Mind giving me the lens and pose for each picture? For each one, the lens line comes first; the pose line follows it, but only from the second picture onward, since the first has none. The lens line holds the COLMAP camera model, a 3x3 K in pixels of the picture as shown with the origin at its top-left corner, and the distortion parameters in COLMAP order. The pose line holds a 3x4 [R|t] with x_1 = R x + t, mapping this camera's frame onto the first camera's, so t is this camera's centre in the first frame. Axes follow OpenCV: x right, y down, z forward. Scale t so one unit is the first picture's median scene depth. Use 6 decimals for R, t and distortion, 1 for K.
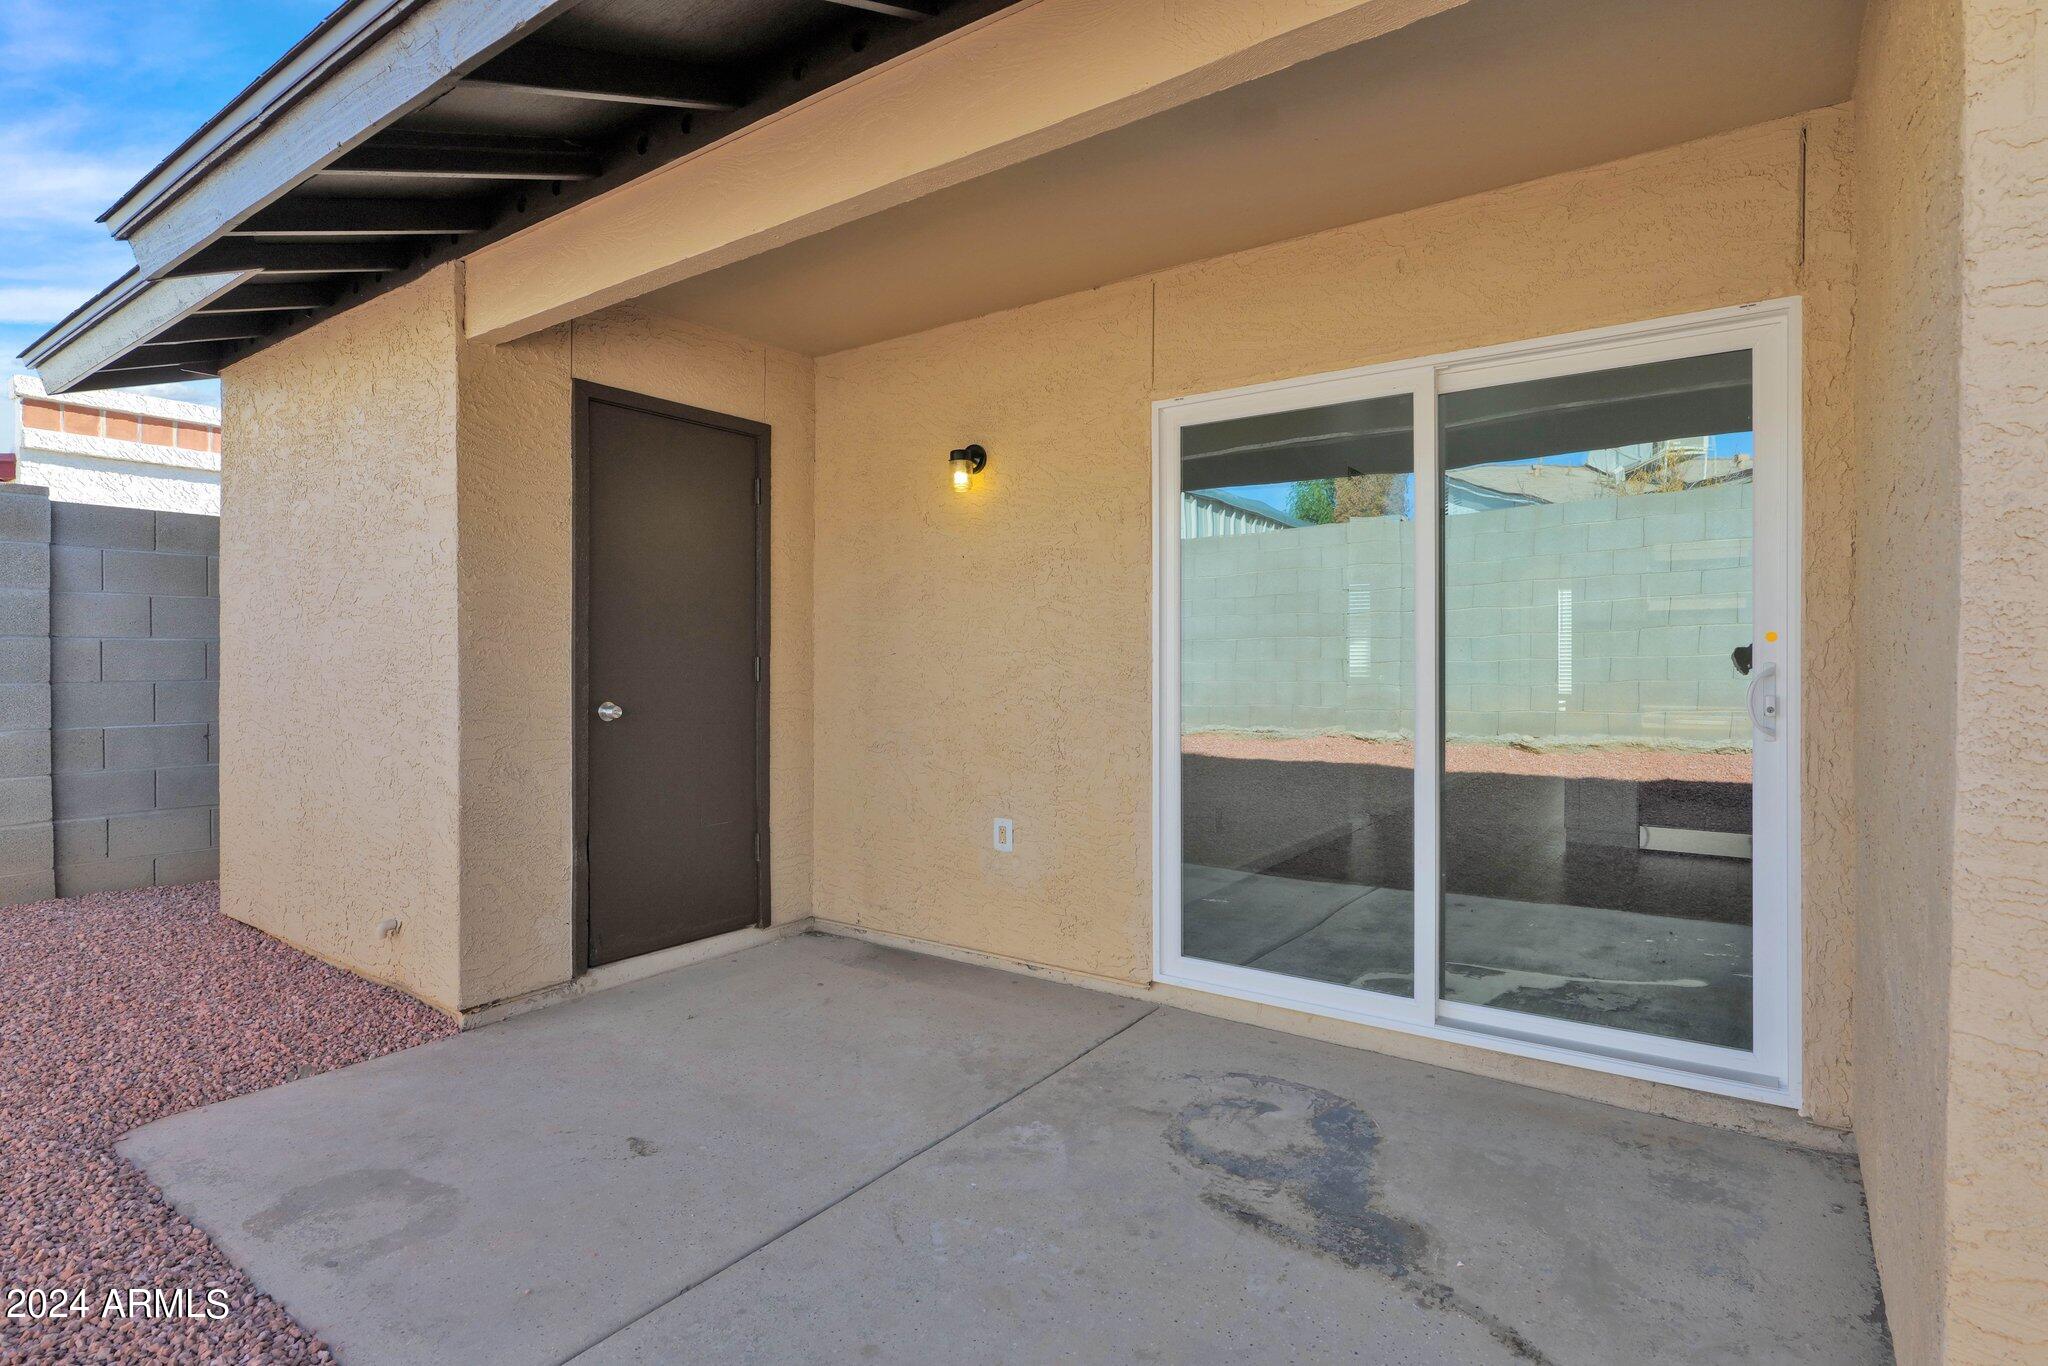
lens RADIAL K [[1028.4, 0, 1023.2], [0, 1028.4, 681.3], [0, 0, 1]] dist [0.005670, 0.001279]
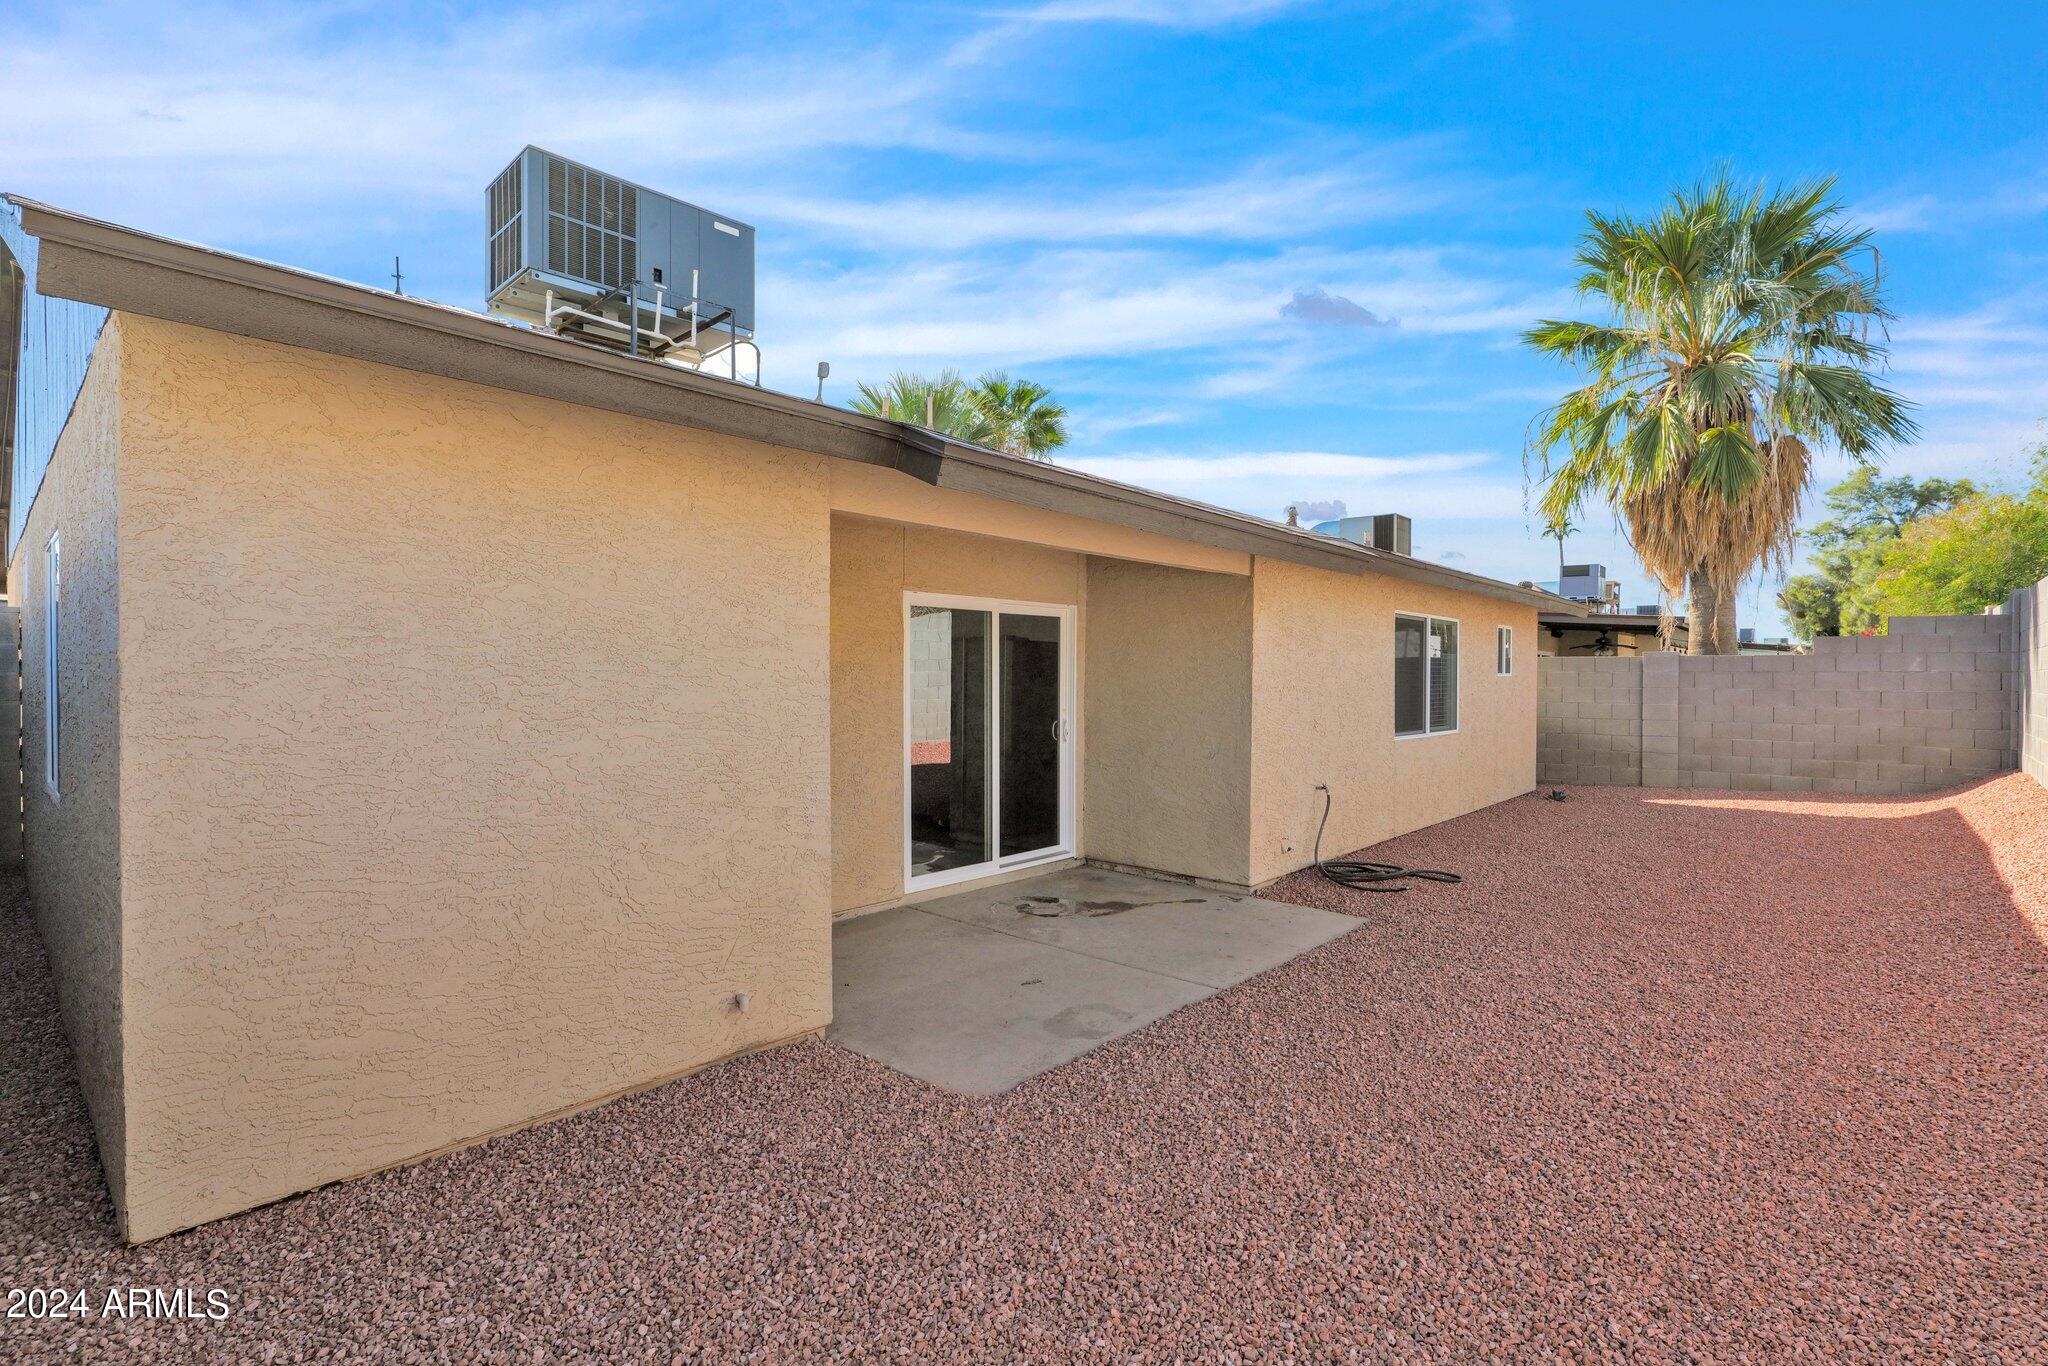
lens RADIAL K [[954.0, 0, 1023.1], [0, 954.0, 685.2], [0, 0, 1]] dist [-0.005665, 0.000213]
pose [[0.103233, -0.006311, 0.994637, -2.279126], [0.001582, 0.999980, 0.006181, -0.153944], [-0.994656, 0.000935, 0.103241, 0.829674]]
